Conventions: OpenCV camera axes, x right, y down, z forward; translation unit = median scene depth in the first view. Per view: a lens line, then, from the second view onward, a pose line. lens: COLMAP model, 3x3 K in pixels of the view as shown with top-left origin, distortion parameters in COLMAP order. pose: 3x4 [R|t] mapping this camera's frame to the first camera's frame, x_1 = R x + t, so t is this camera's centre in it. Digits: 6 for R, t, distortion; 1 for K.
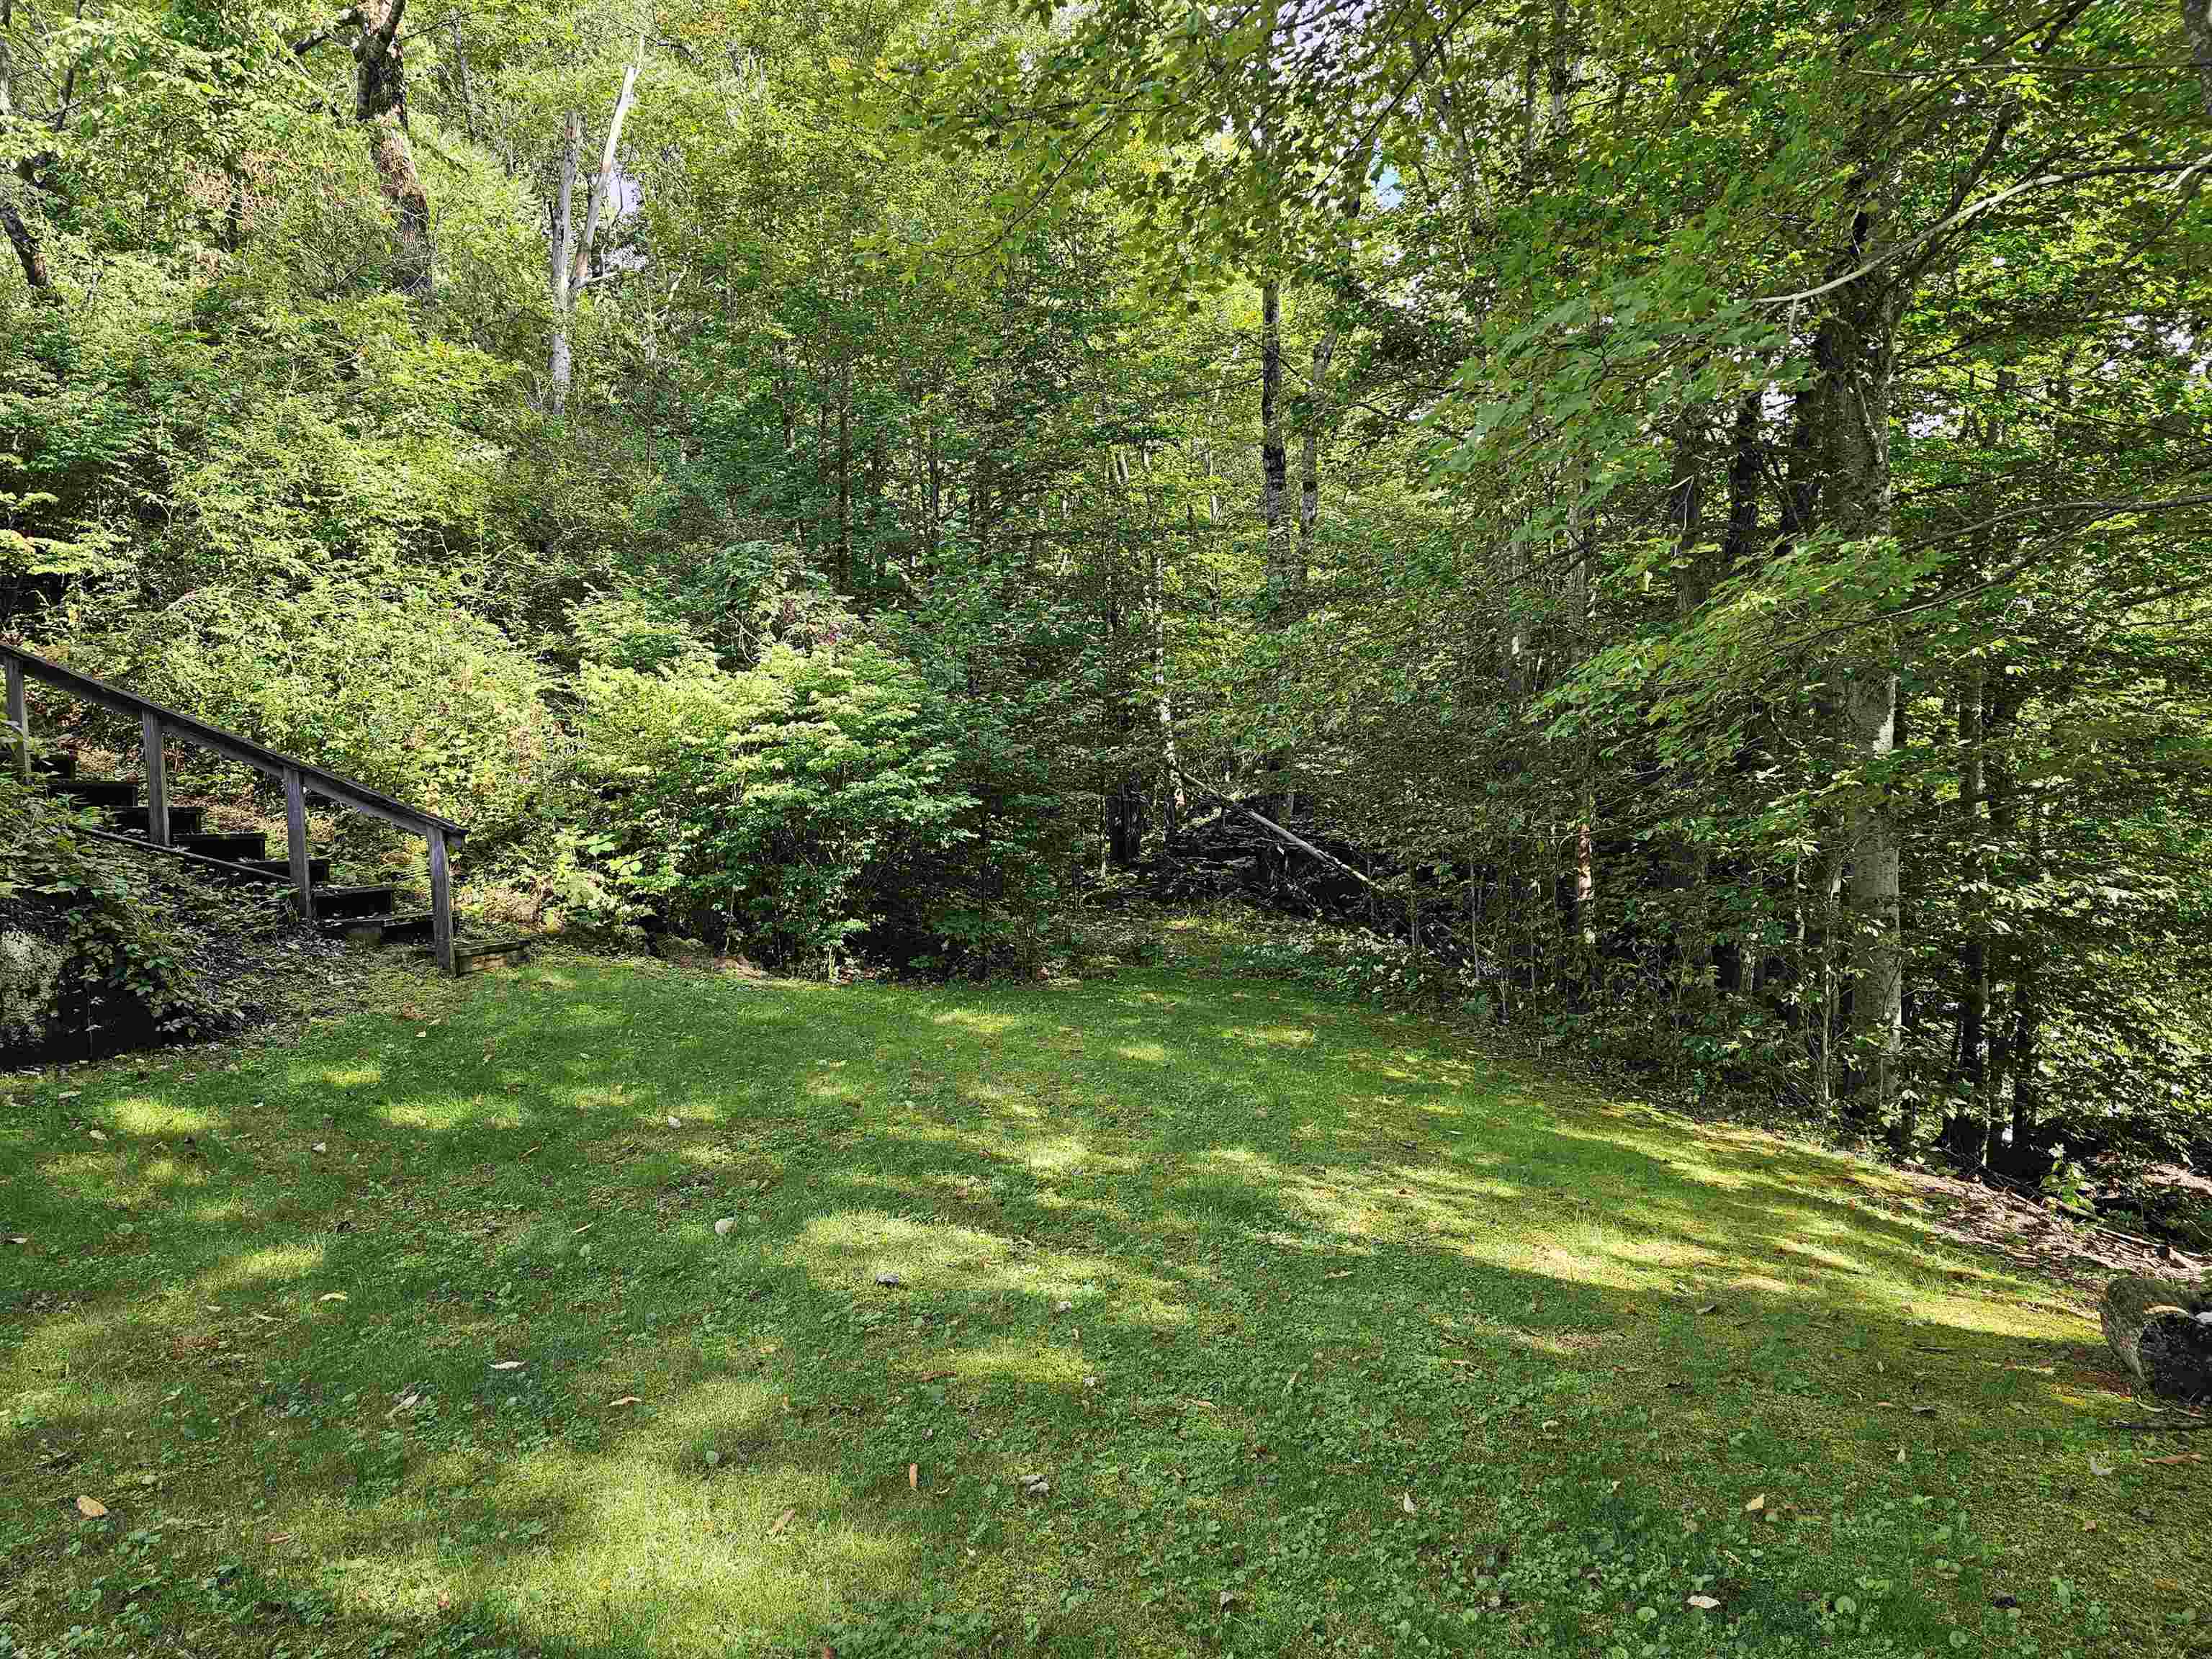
lens RADIAL K [[1552.7, 0, 1113.1], [0, 1552.7, 825.3], [0, 0, 1]] dist [0.071428, -0.051748]
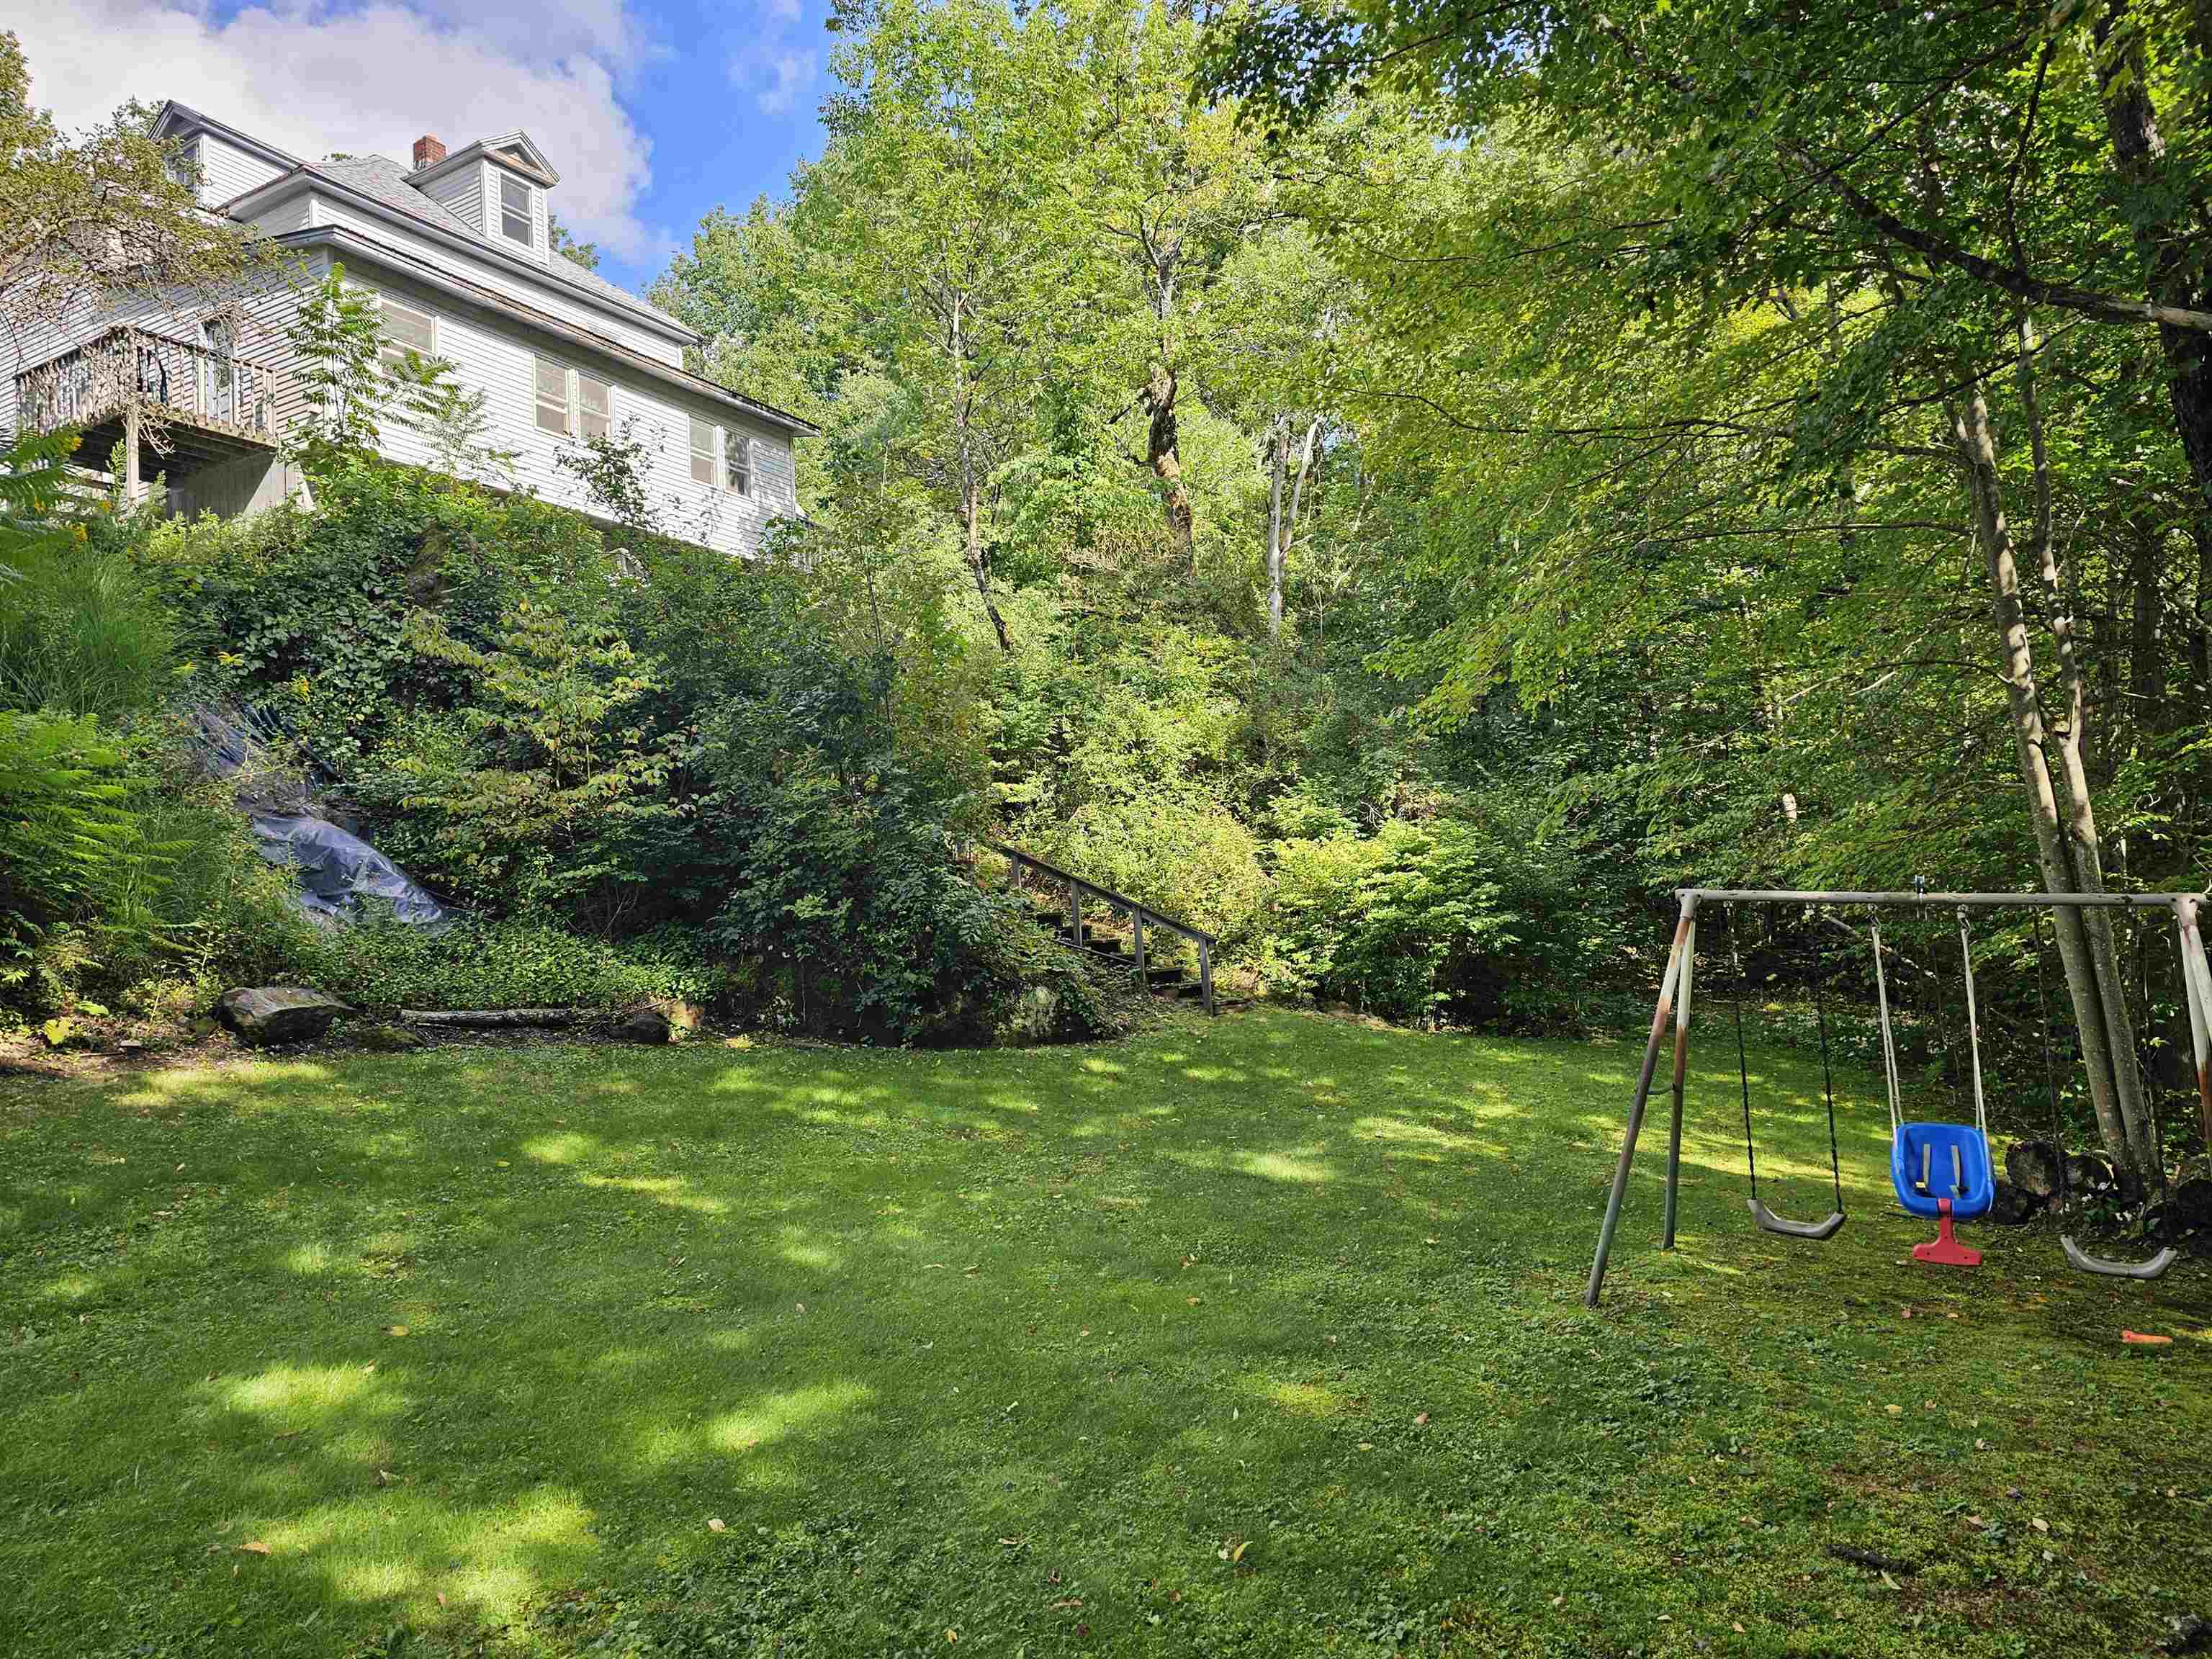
lens RADIAL K [[1552.7, 0, 1103.2], [0, 1552.7, 835.8], [0, 0, 1]] dist [0.071428, -0.051748]
pose [[0.894806, -0.029242, -0.445497, 0.253488], [0.008738, 0.998809, -0.048011, -0.026937], [0.446371, 0.039068, 0.893995, -0.618684]]
